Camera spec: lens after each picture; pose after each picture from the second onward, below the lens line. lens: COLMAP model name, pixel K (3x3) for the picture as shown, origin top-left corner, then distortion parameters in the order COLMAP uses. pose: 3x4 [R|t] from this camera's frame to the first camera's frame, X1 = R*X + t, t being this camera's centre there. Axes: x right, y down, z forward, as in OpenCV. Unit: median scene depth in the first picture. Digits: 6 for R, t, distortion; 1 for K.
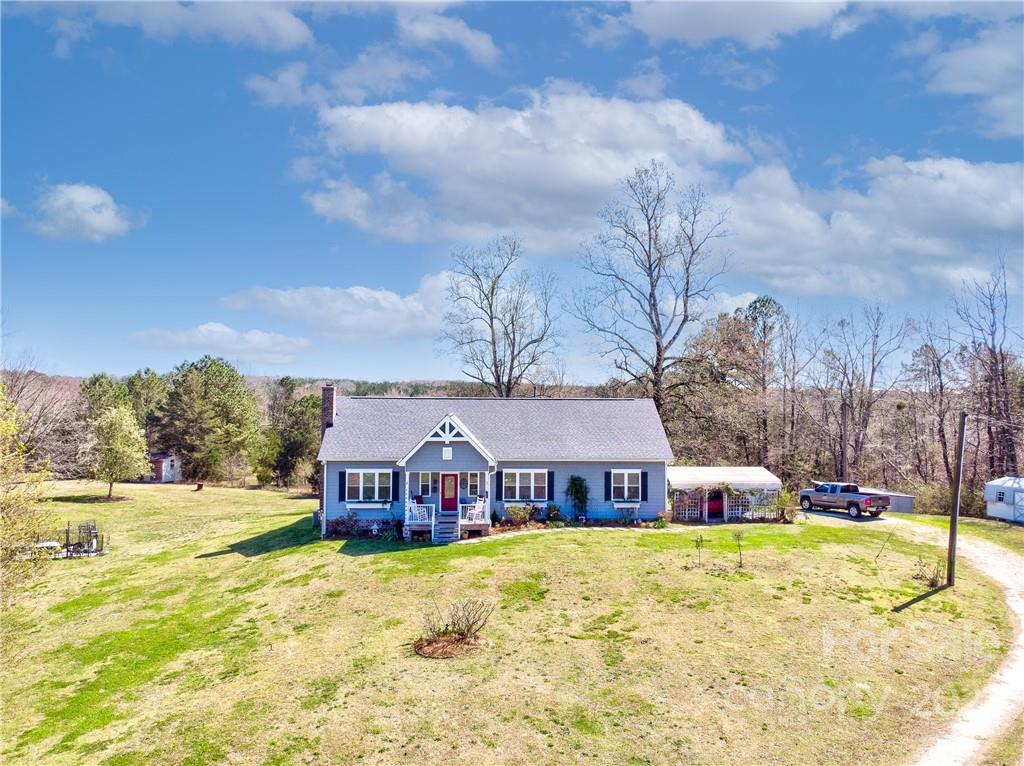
lens RADIAL K [[749.8, 0, 521.3], [0, 749.8, 384.4], [0, 0, 1]] dist [0.022397, -0.000387]
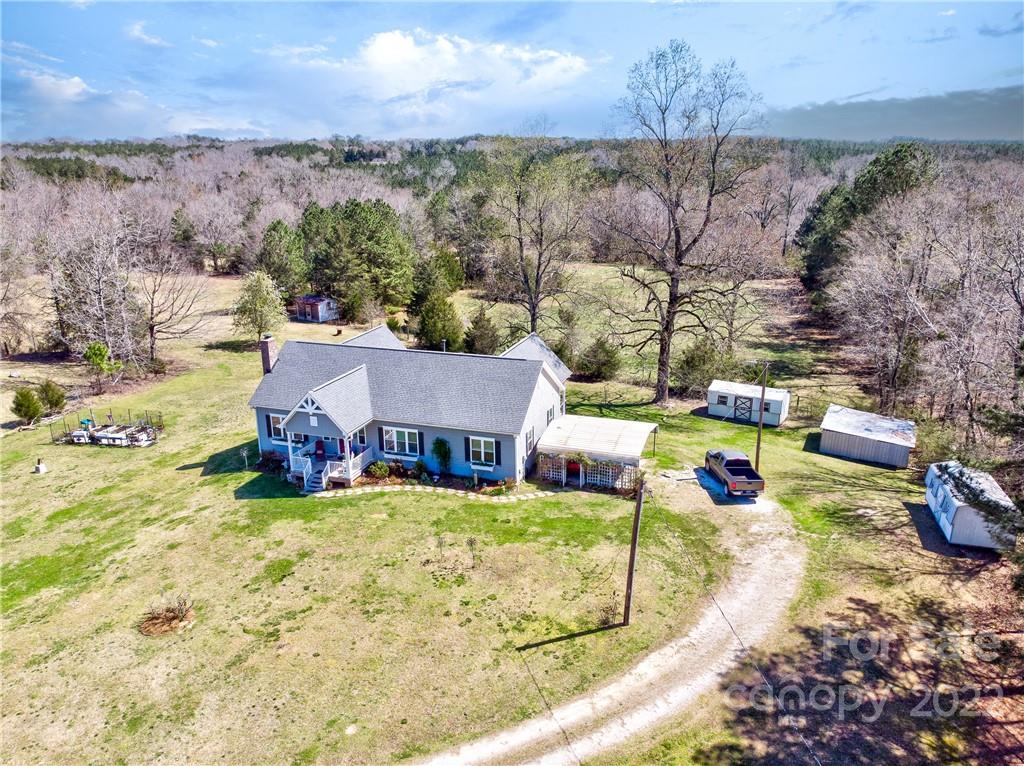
lens RADIAL K [[779.6, 0, 512.0], [0, 779.6, 383.0], [0, 0, 1]] dist [0.034688, -0.000227]
pose [[0.919826, 0.091999, -0.381388, 0.622754], [0.029514, 0.953136, 0.301100, -0.312628], [0.391215, -0.288216, 0.874004, 0.038930]]
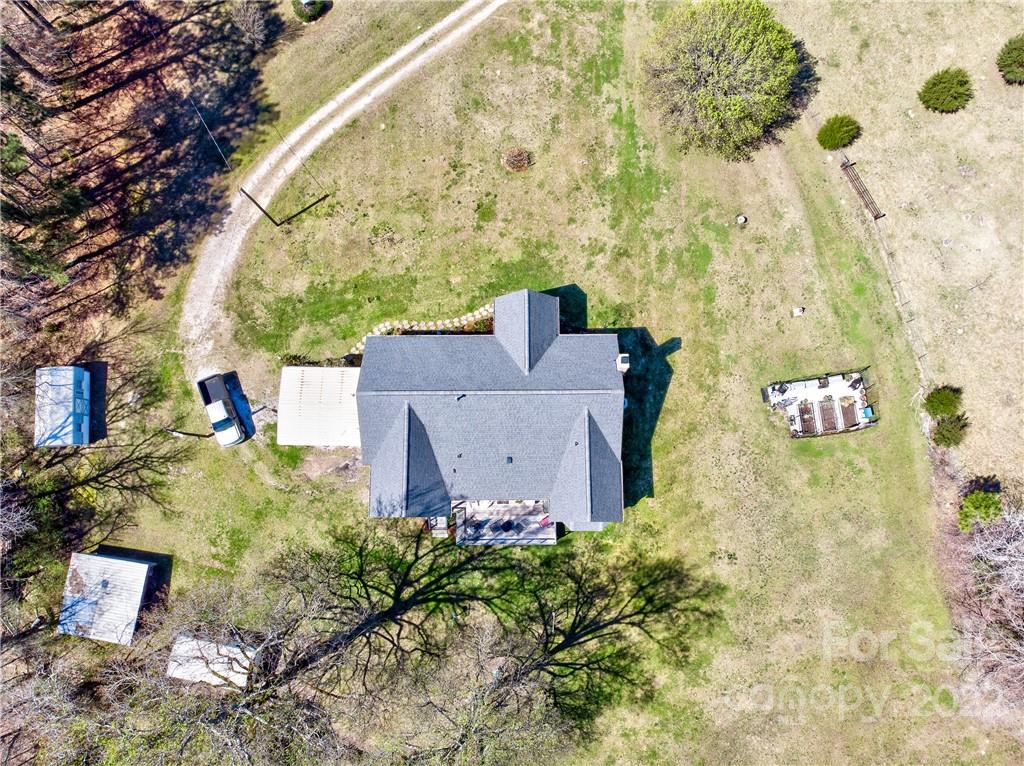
lens RADIAL K [[779.6, 0, 512.0], [0, 779.6, 383.0], [0, 0, 1]] dist [0.034688, -0.000227]
pose [[-0.998331, -0.055852, 0.014678, -0.096062], [0.003884, 0.188654, 0.982036, -1.334916], [-0.057618, 0.980454, -0.188122, 1.365671]]
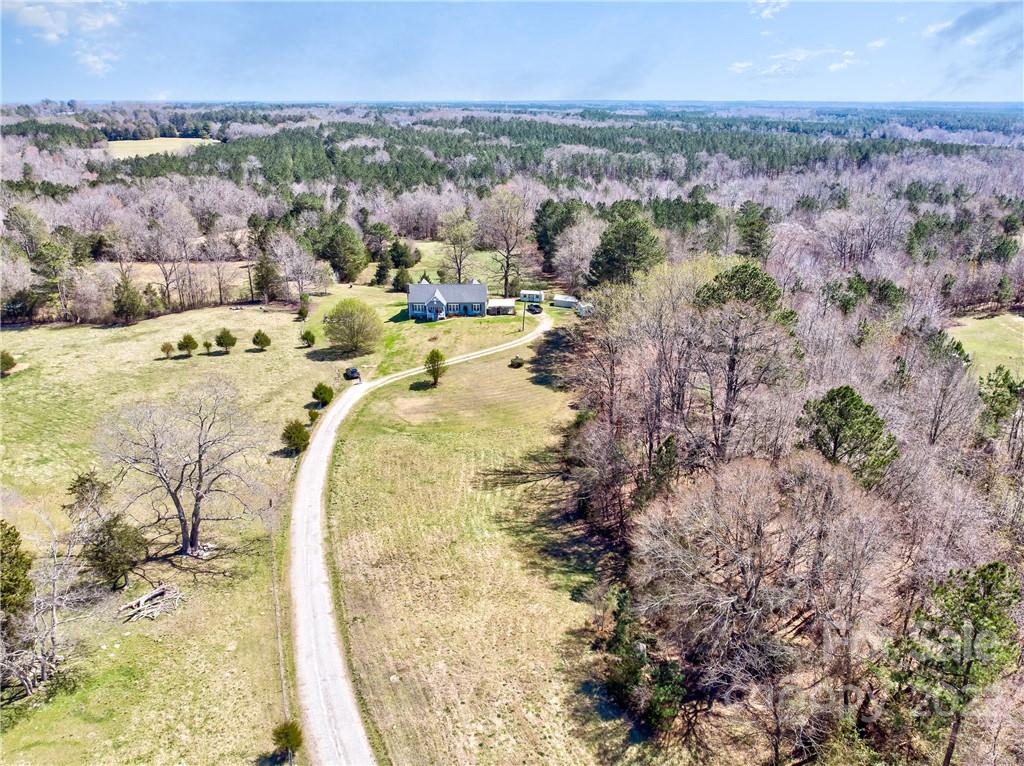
lens RADIAL K [[779.6, 0, 512.0], [0, 779.6, 383.0], [0, 0, 1]] dist [0.034688, -0.000227]
pose [[0.997970, 0.006642, -0.063336, 0.658368], [0.016487, 0.933694, 0.357692, -1.117450], [0.061512, -0.358010, 0.931689, -3.521701]]
